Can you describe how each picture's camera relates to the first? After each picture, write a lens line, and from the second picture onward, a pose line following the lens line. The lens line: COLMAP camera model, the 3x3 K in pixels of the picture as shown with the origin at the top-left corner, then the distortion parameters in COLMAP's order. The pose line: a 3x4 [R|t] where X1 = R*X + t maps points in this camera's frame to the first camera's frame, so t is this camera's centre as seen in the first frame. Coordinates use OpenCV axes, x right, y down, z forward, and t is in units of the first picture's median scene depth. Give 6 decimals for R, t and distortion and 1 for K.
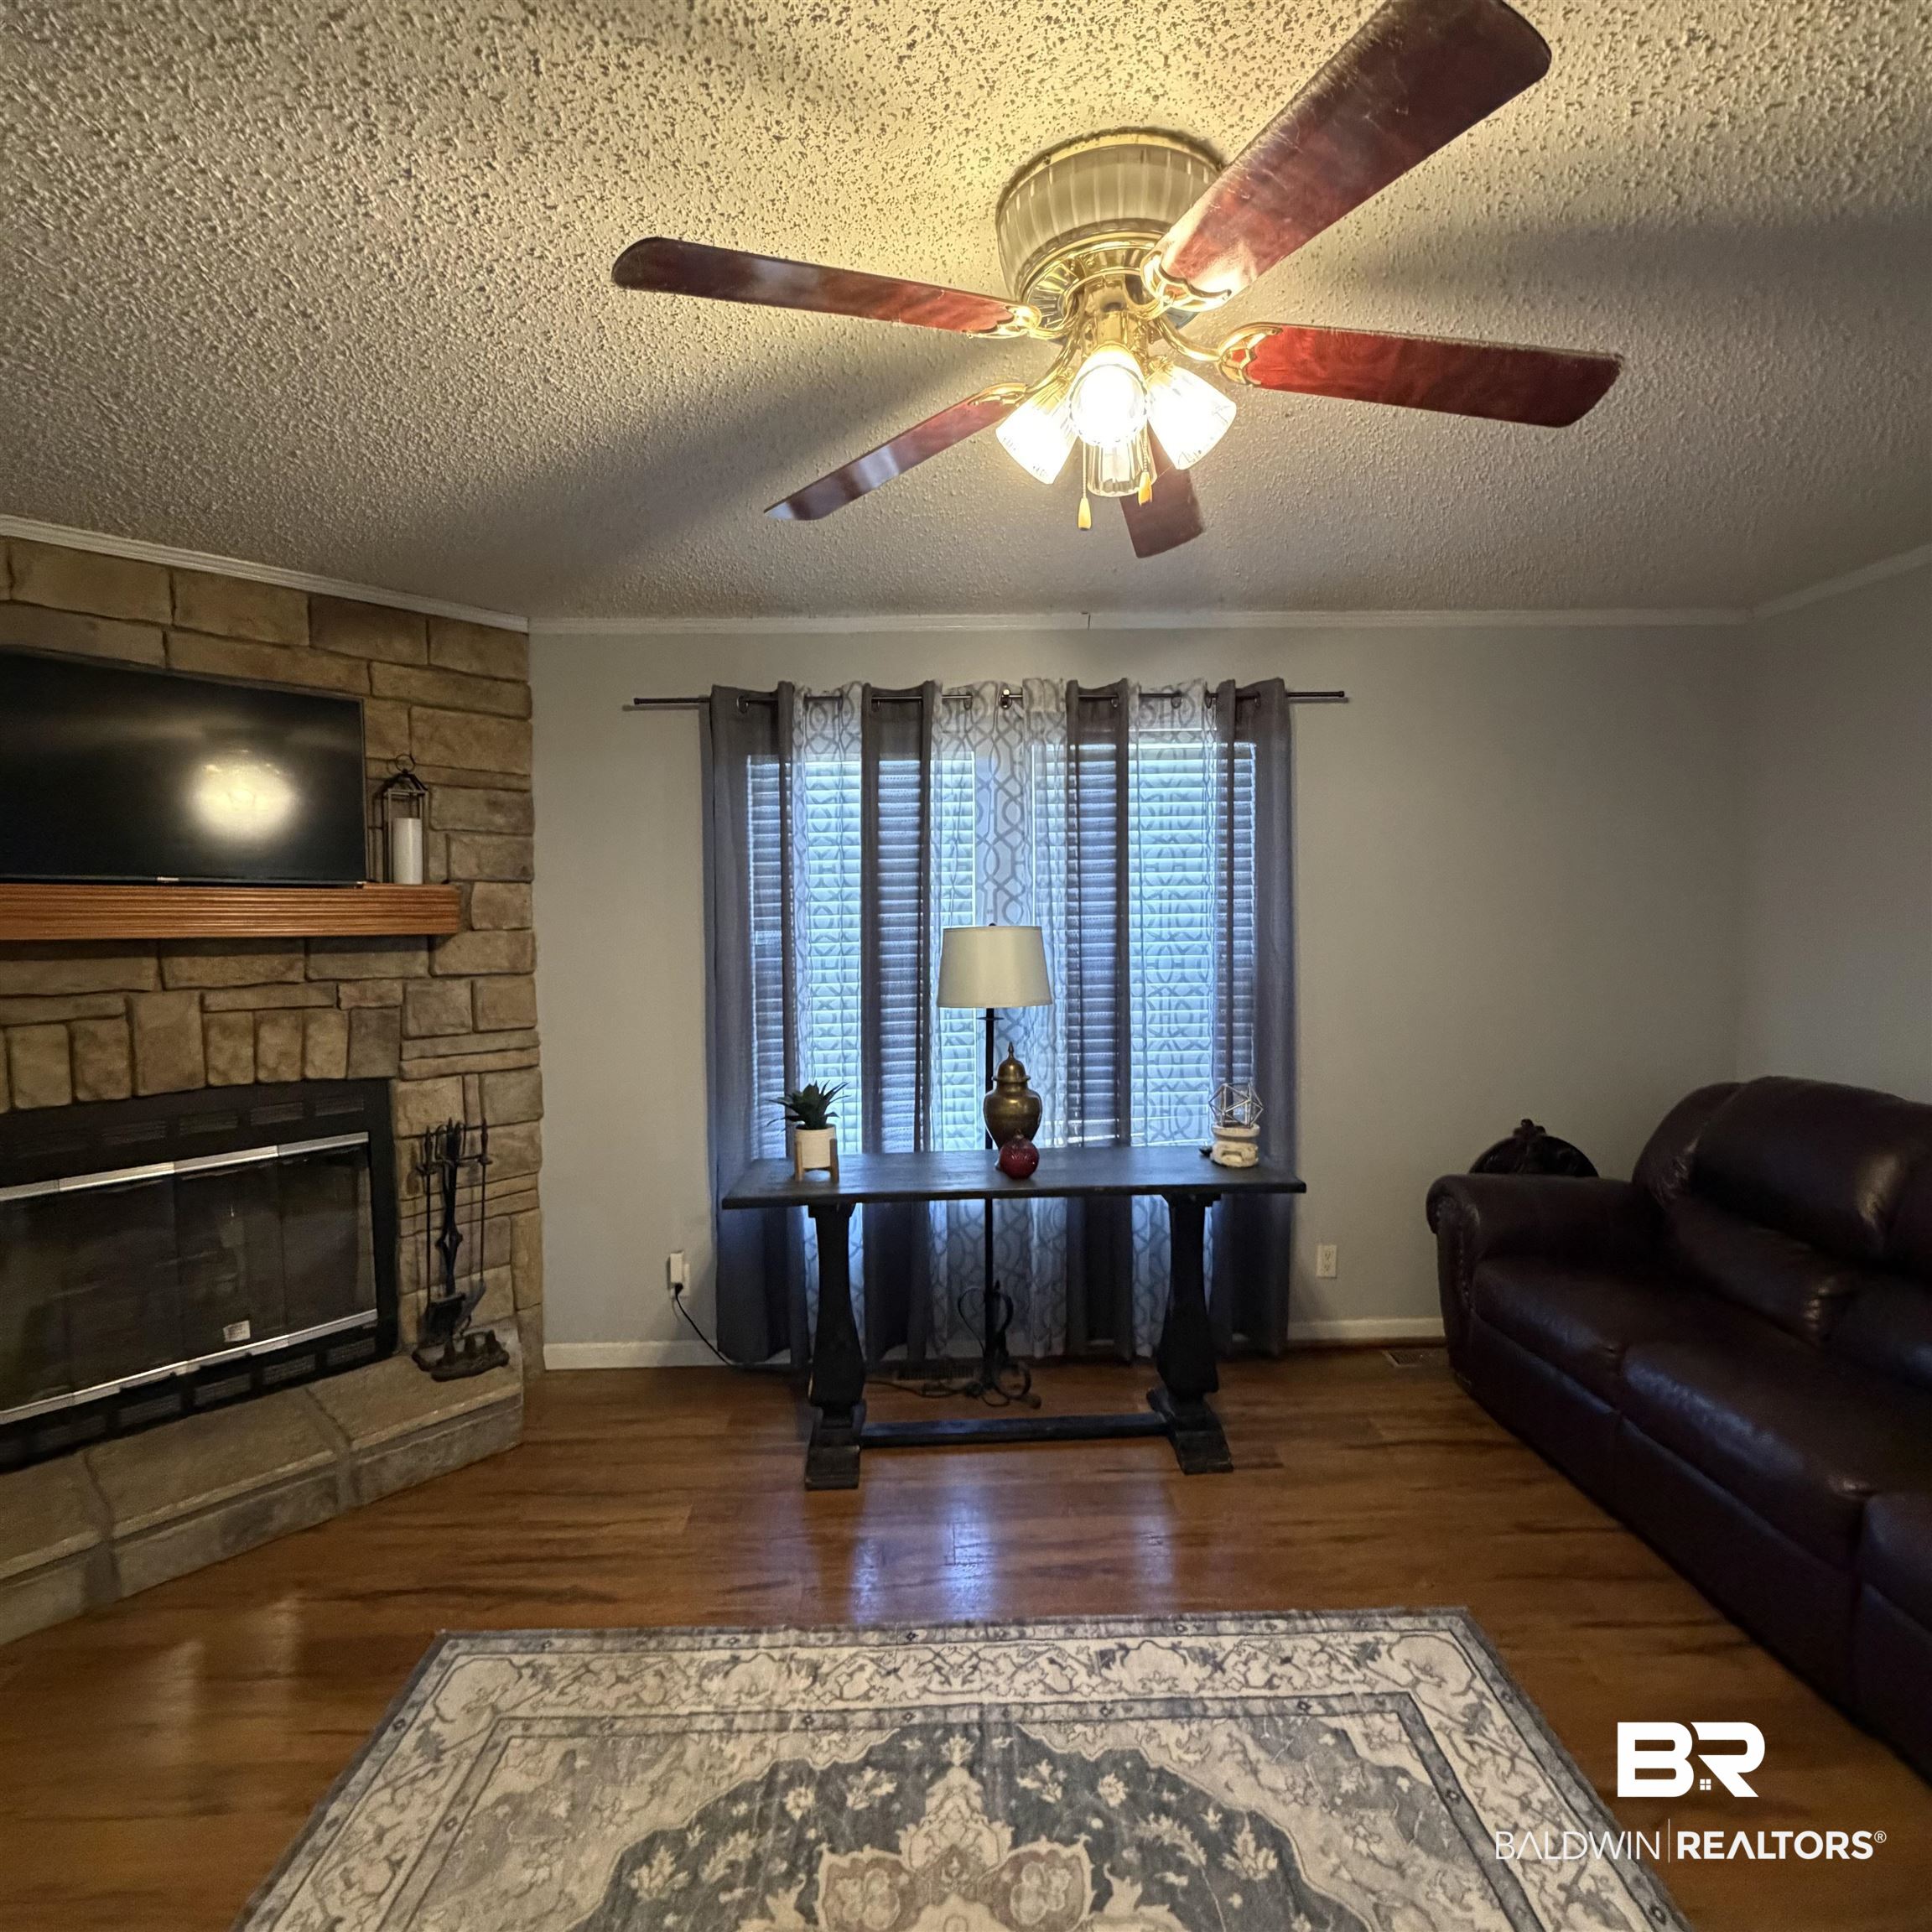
lens RADIAL K [[1041.2, 0, 969.4], [0, 1041.2, 963.7], [0, 0, 1]] dist [-0.003112, -0.000741]
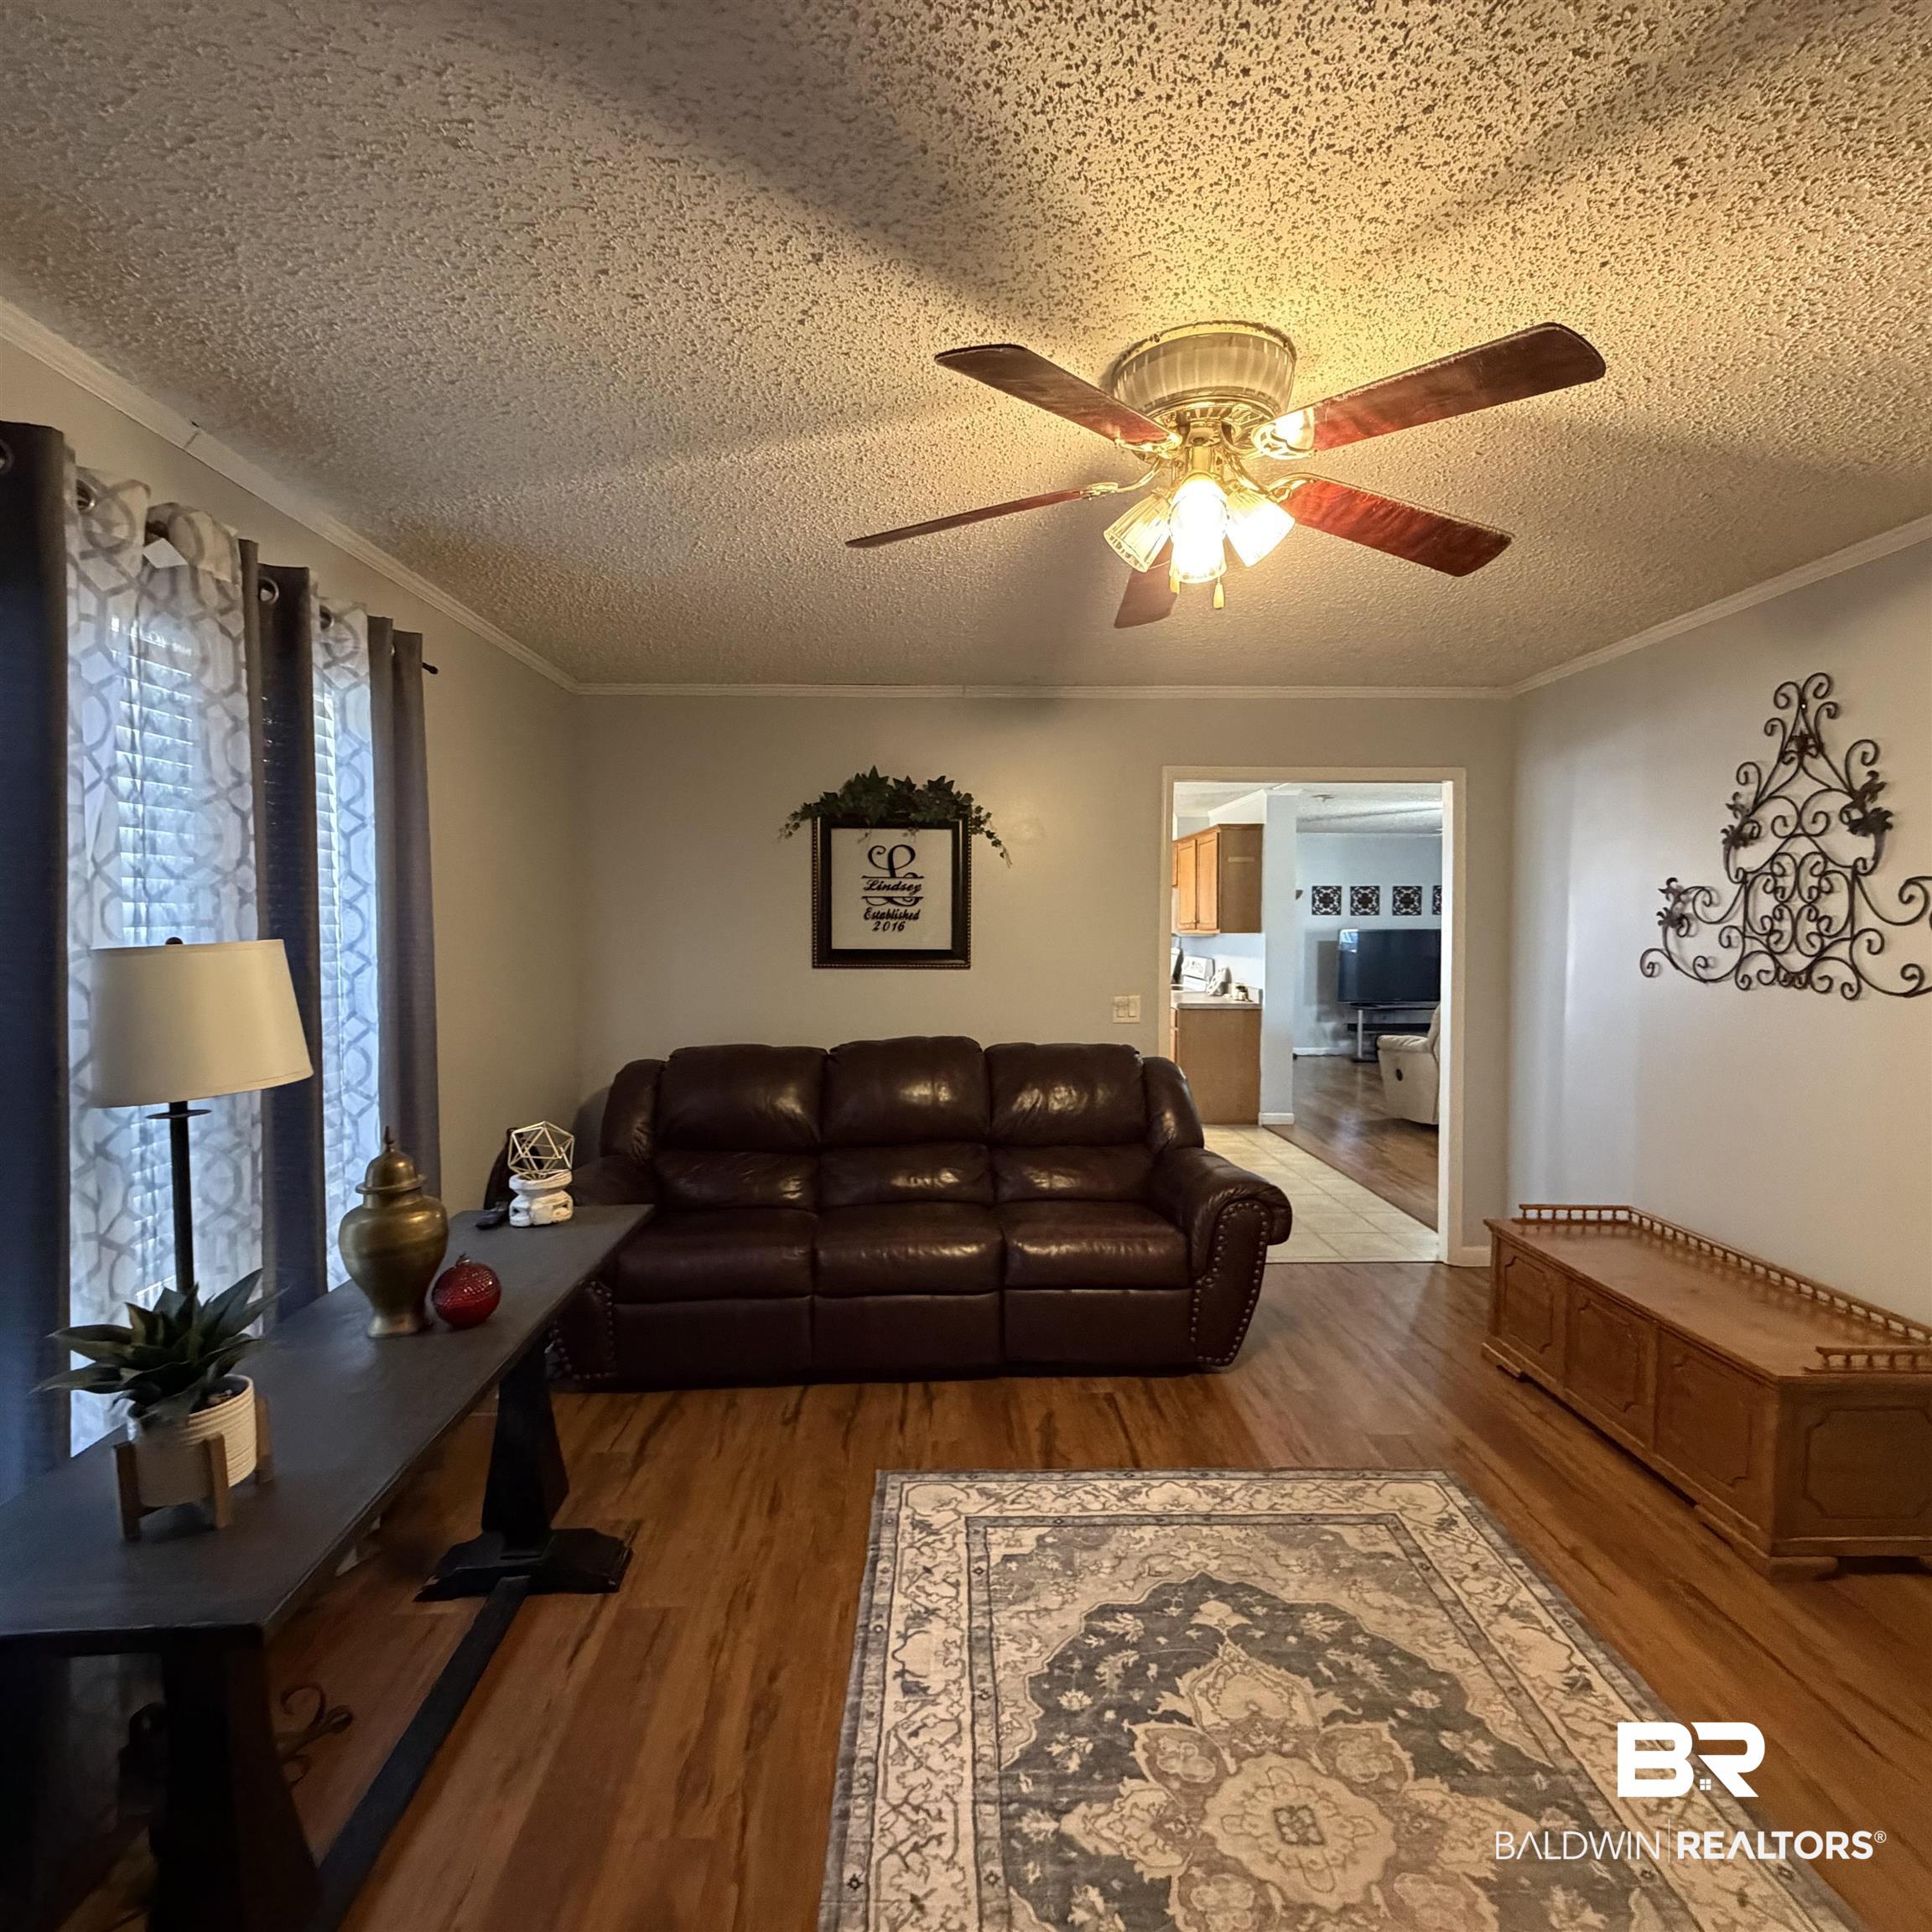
lens RADIAL K [[1041.2, 0, 965.9], [0, 1041.2, 963.8], [0, 0, 1]] dist [-0.003112, -0.000741]
pose [[-0.014895, -0.029970, 0.999440, -0.887436], [0.068007, 0.997206, 0.030917, -0.022589], [-0.997574, 0.068430, -0.012815, 1.018532]]
